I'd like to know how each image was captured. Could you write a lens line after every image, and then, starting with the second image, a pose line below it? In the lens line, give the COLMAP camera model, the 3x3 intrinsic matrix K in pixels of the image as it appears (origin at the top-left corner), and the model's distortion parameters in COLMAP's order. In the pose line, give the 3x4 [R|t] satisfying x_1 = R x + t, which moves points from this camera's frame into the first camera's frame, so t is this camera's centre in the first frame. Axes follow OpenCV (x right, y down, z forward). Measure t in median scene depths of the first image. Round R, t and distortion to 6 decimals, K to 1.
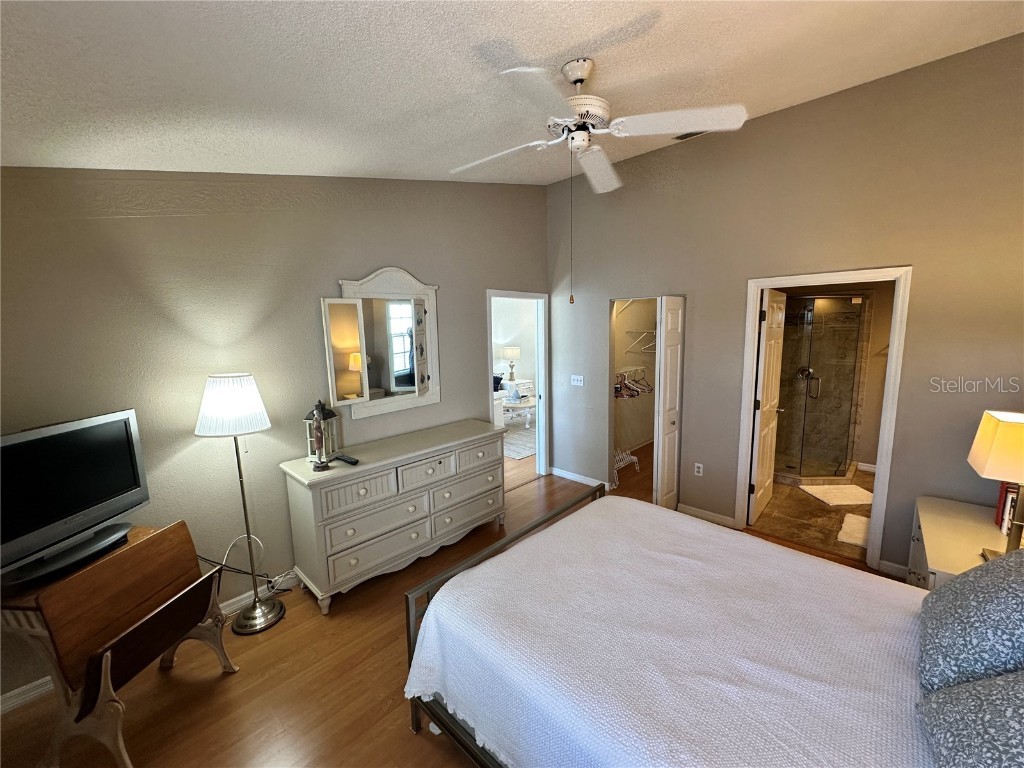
lens RADIAL K [[407.6, 0, 514.8], [0, 407.6, 380.6], [0, 0, 1]] dist [-0.006080, 0.001349]
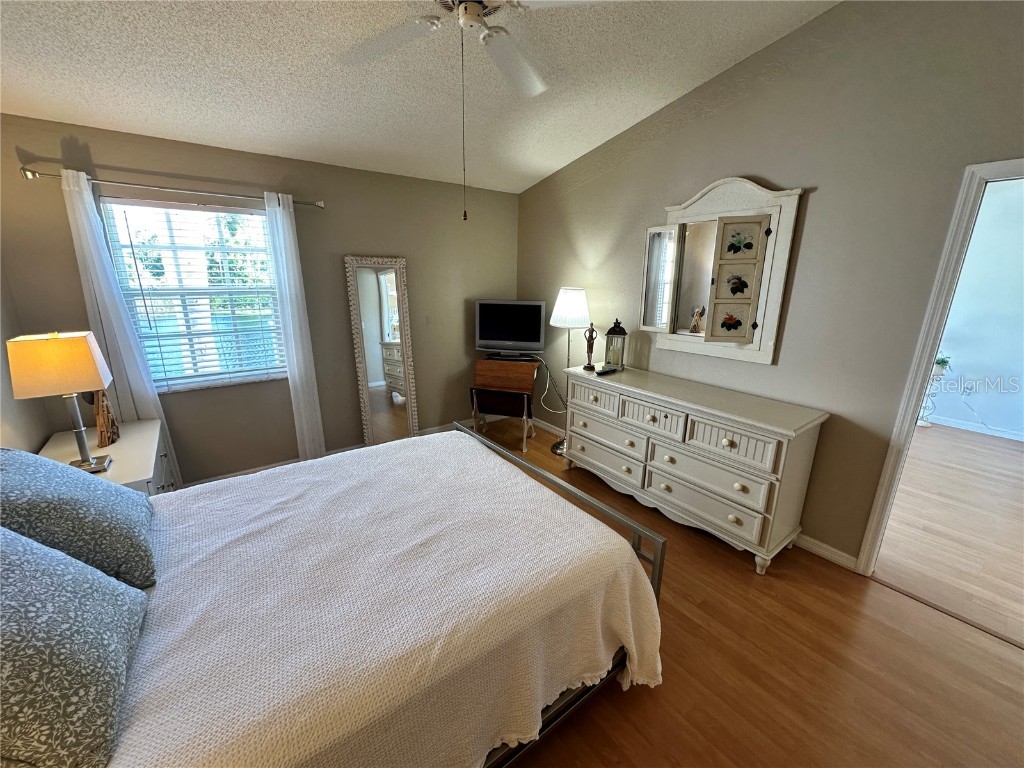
lens RADIAL K [[407.6, 0, 513.1], [0, 407.6, 384.1], [0, 0, 1]] dist [-0.006080, 0.001349]
pose [[-0.174752, 0.271703, -0.946382, 0.868890], [-0.143781, 0.943827, 0.297519, -0.094241], [0.974058, 0.188064, -0.125870, 1.018079]]
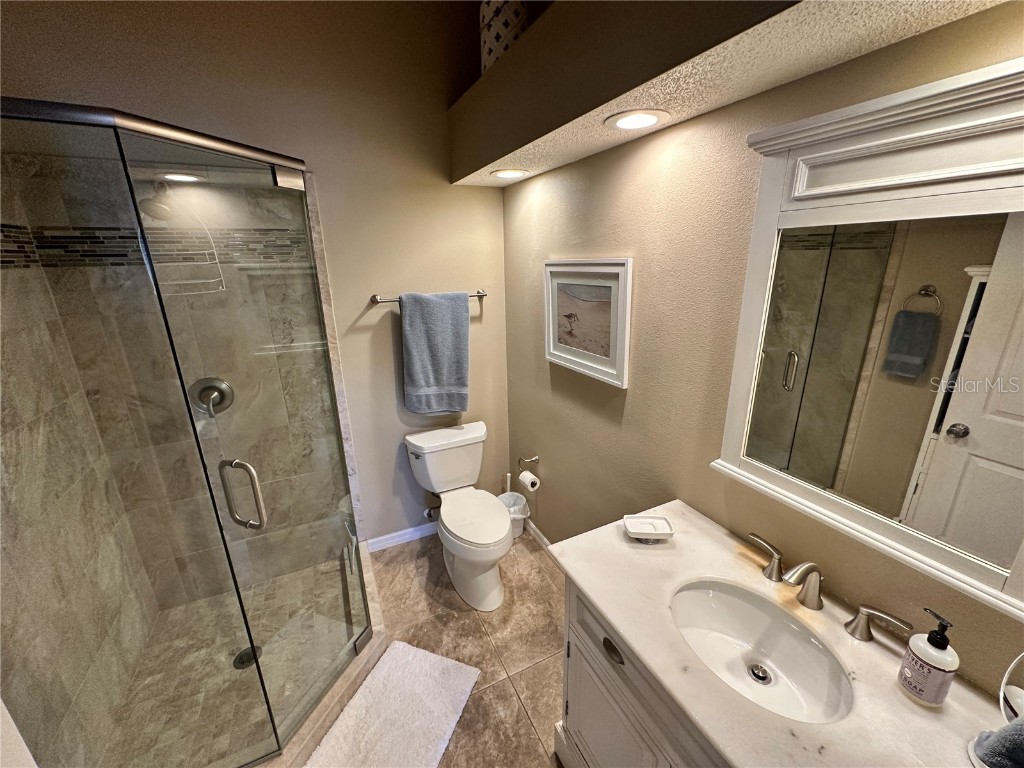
lens RADIAL K [[407.6, 0, 515.3], [0, 407.6, 381.1], [0, 0, 1]] dist [-0.006080, 0.001349]
pose [[0.341298, -0.258106, 0.903824, 0.339333], [0.131821, 0.965201, 0.225856, -0.056488], [-0.930666, 0.042059, 0.363445, 0.430206]]
